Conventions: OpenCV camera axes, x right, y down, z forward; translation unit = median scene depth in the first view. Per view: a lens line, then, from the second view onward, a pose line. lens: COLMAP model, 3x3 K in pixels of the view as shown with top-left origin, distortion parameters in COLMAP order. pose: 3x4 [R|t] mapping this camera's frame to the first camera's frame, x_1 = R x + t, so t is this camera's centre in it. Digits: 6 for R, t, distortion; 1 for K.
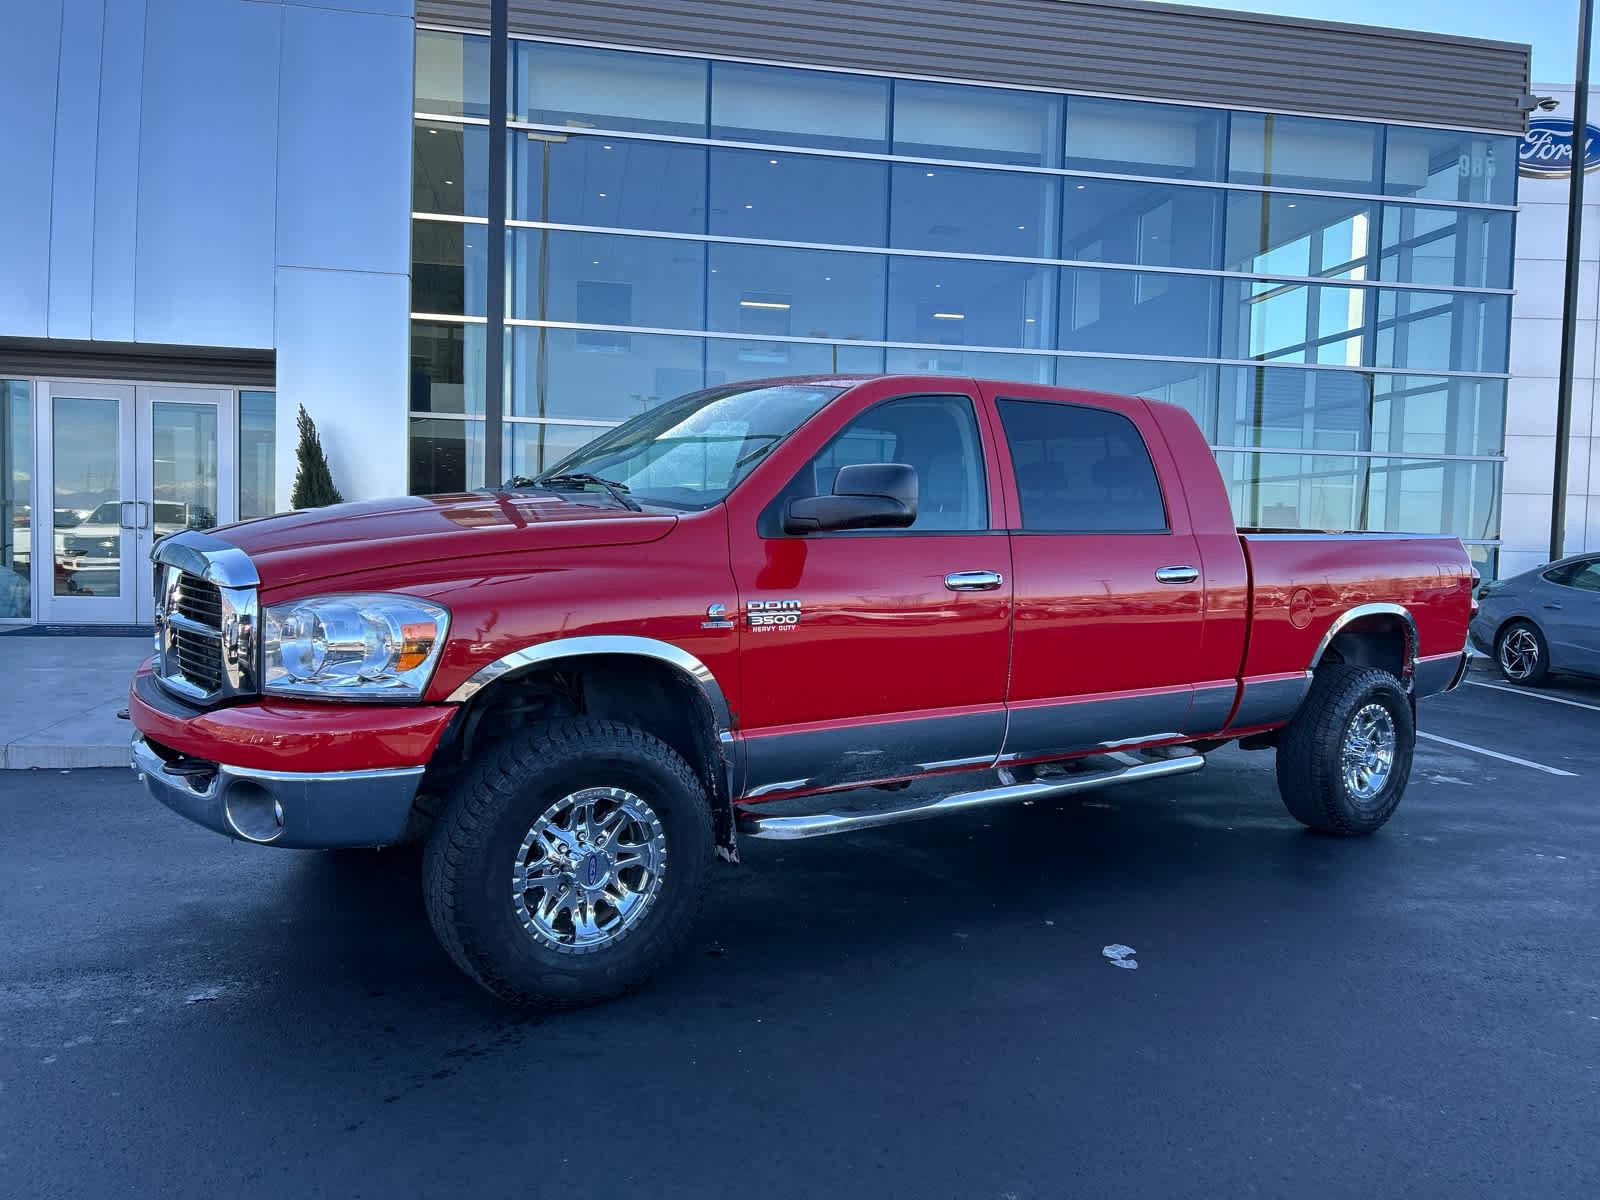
lens RADIAL K [[1225.2, 0, 803.5], [0, 1225.2, 595.0], [0, 0, 1]] dist [0.057827, -0.047527]
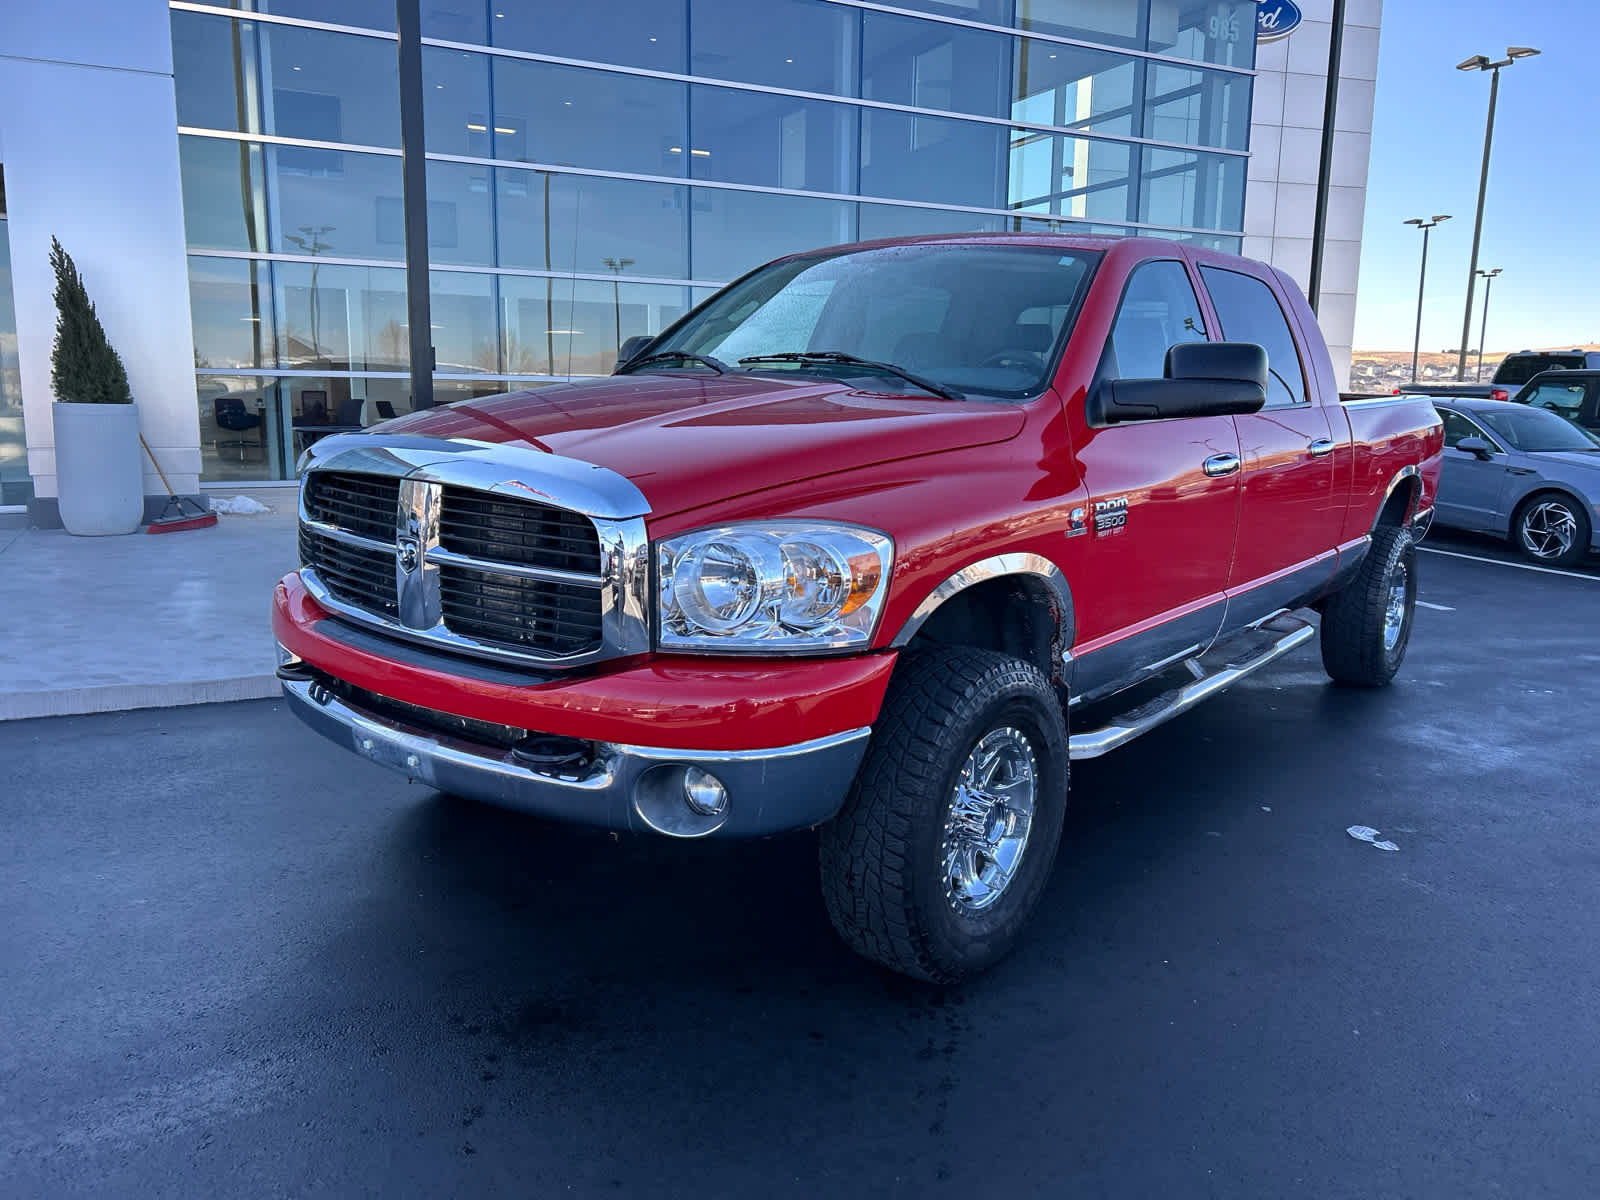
lens RADIAL K [[1221.0, 0, 801.5], [0, 1221.0, 575.8], [0, 0, 1]] dist [0.066725, -0.045712]
pose [[0.962471, -0.051654, 0.266425, -0.420480], [0.022045, 0.993356, 0.112951, -0.040624], [-0.270489, -0.102839, 0.957215, 0.178474]]
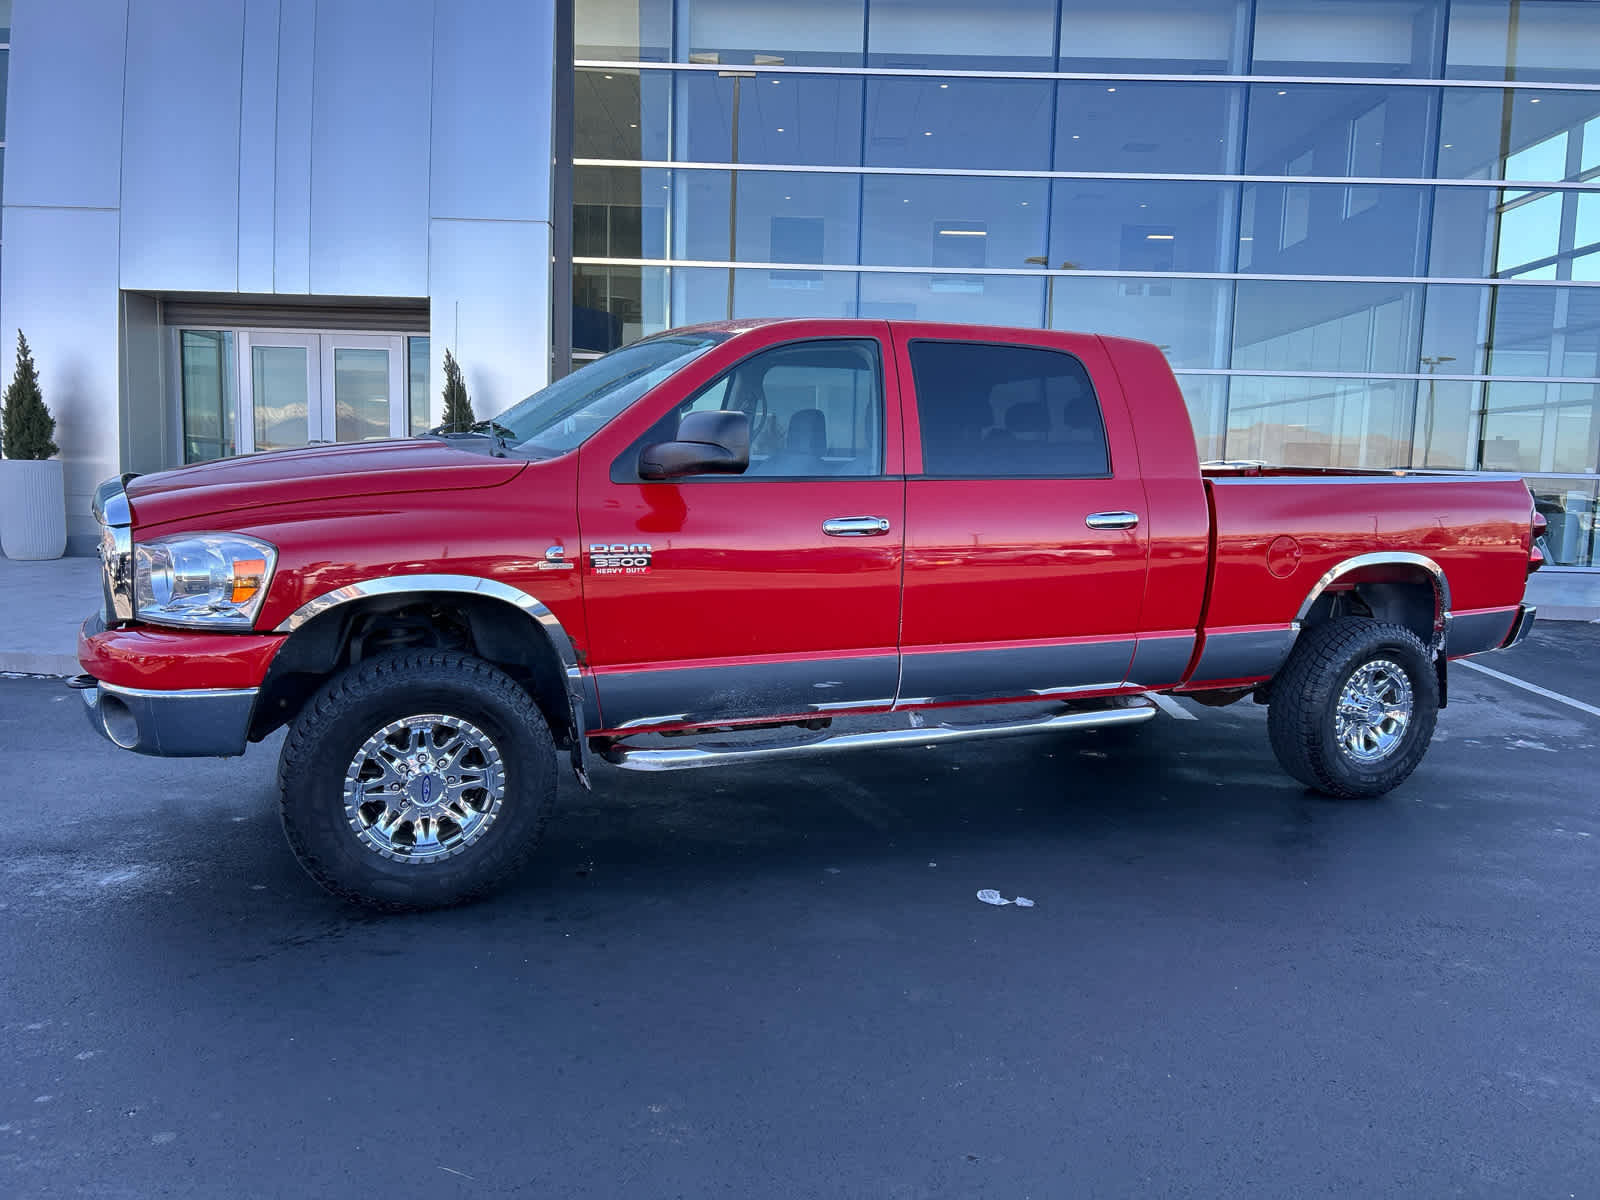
lens RADIAL K [[1225.2, 0, 803.5], [0, 1225.2, 595.0], [0, 0, 1]] dist [0.057827, -0.047527]
pose [[0.980952, 0.022635, -0.192927, 0.291384], [-0.012247, 0.998419, 0.054866, -0.009860], [0.193864, -0.051458, 0.979678, 0.002234]]
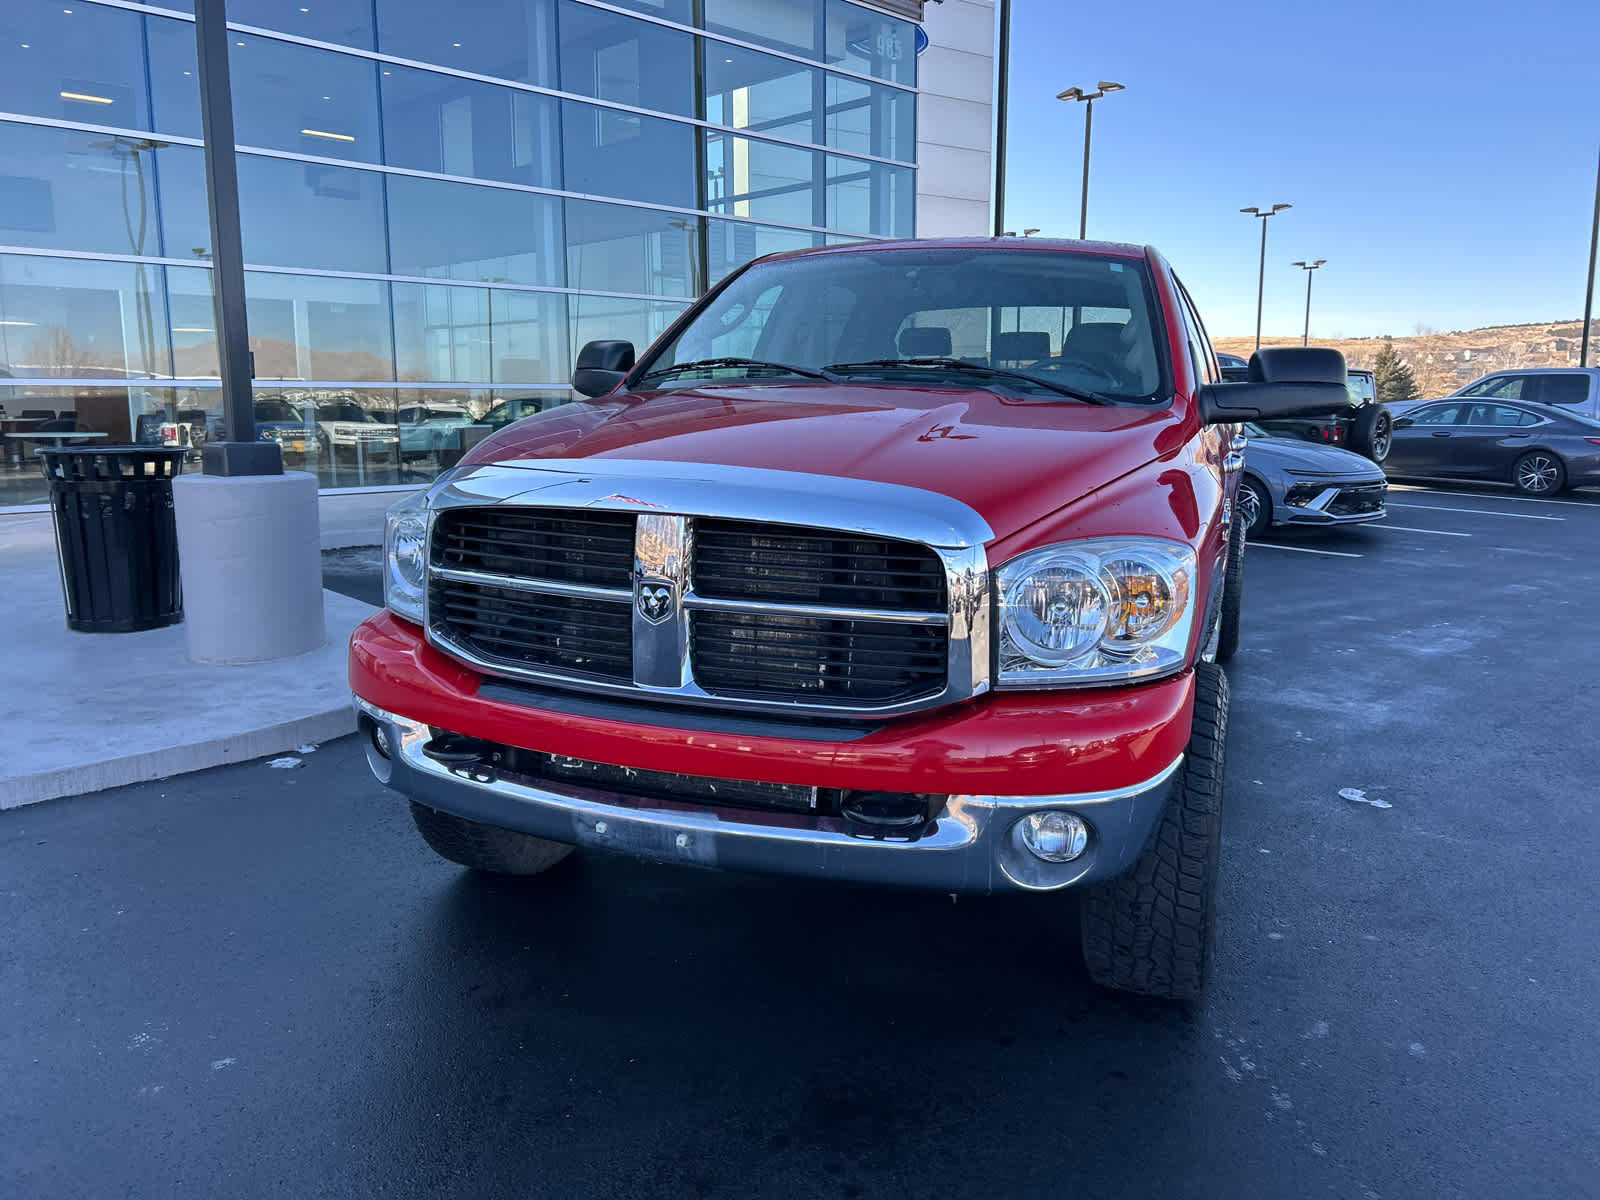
lens RADIAL K [[1221.0, 0, 801.5], [0, 1221.0, 575.8], [0, 0, 1]] dist [0.066725, -0.045712]
pose [[0.832579, -0.108175, 0.543240, -0.690749], [0.047857, 0.991125, 0.124016, -0.059599], [-0.551835, -0.077255, 0.830367, 0.363070]]
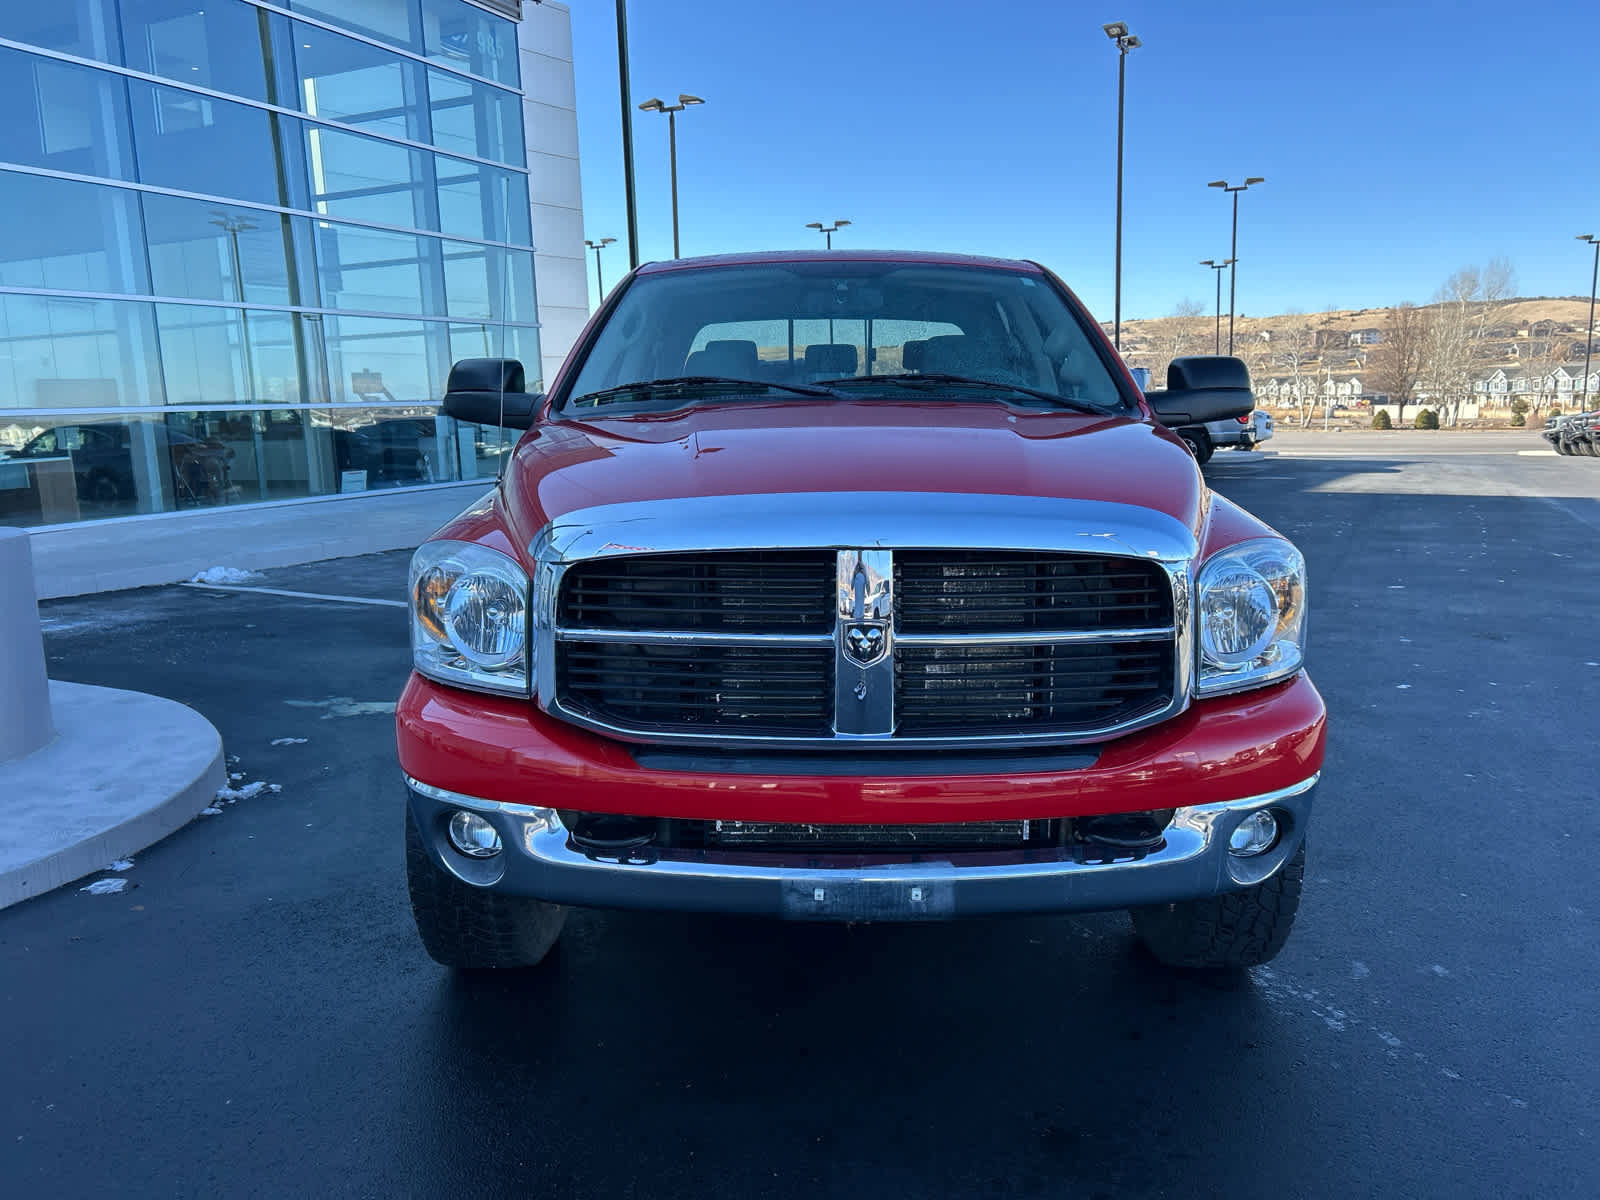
lens RADIAL K [[1225.2, 0, 803.5], [0, 1225.2, 595.0], [0, 0, 1]] dist [0.057827, -0.047527]
pose [[0.588356, -0.171944, 0.790109, -0.865065], [0.081003, 0.984748, 0.153982, -0.084039], [-0.804535, -0.026595, 0.593310, 0.574402]]
